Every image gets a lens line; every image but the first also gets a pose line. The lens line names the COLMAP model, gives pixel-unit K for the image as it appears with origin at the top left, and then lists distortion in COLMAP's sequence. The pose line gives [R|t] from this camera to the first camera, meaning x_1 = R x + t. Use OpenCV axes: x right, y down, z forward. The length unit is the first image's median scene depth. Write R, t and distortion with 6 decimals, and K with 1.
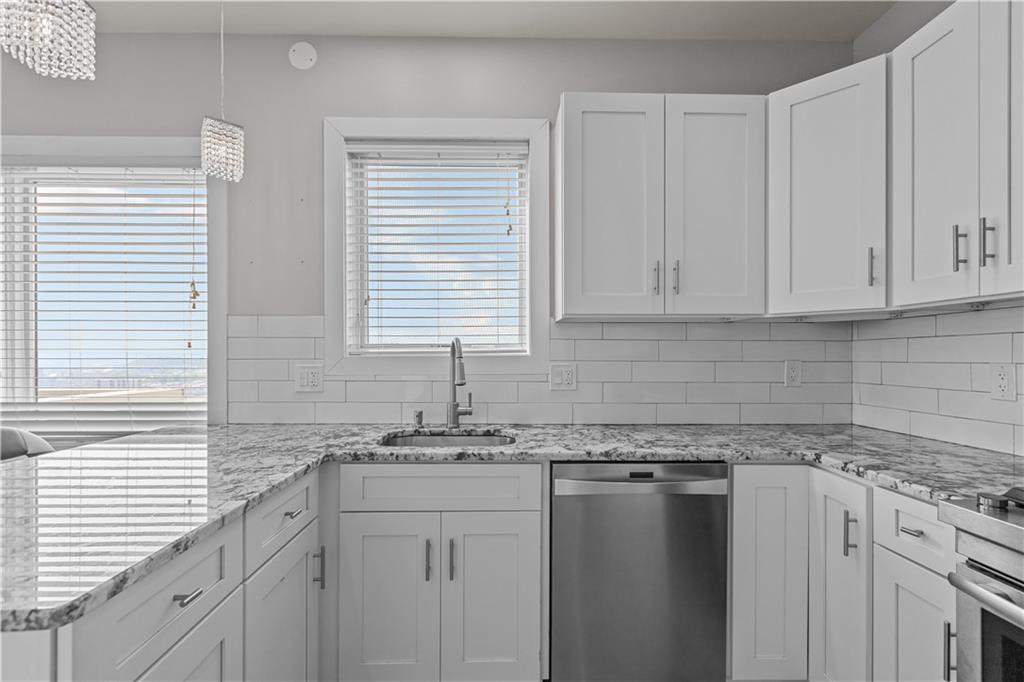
lens RADIAL K [[474.9, 0, 511.9], [0, 474.9, 354.0], [0, 0, 1]] dist [0.004615, 0.000684]
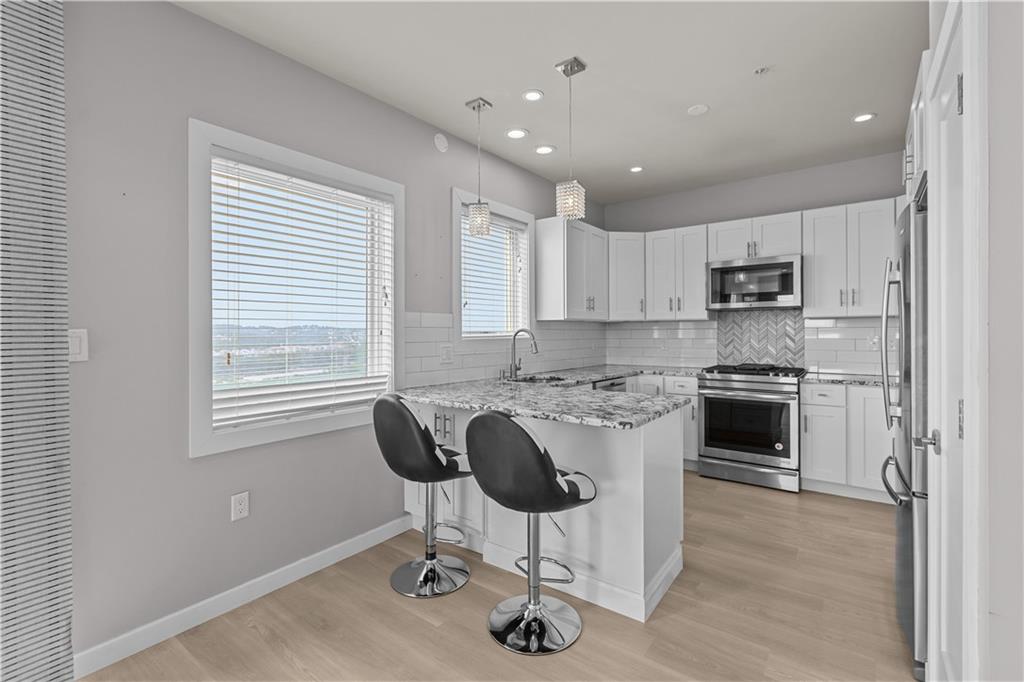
lens RADIAL K [[455.7, 0, 513.9], [0, 455.7, 335.4], [0, 0, 1]] dist [-0.001365, 0.000035]
pose [[0.626506, -0.008984, 0.779365, -1.540272], [0.002541, 0.999952, 0.009484, -0.025230], [-0.779413, -0.003961, 0.626498, -0.103624]]
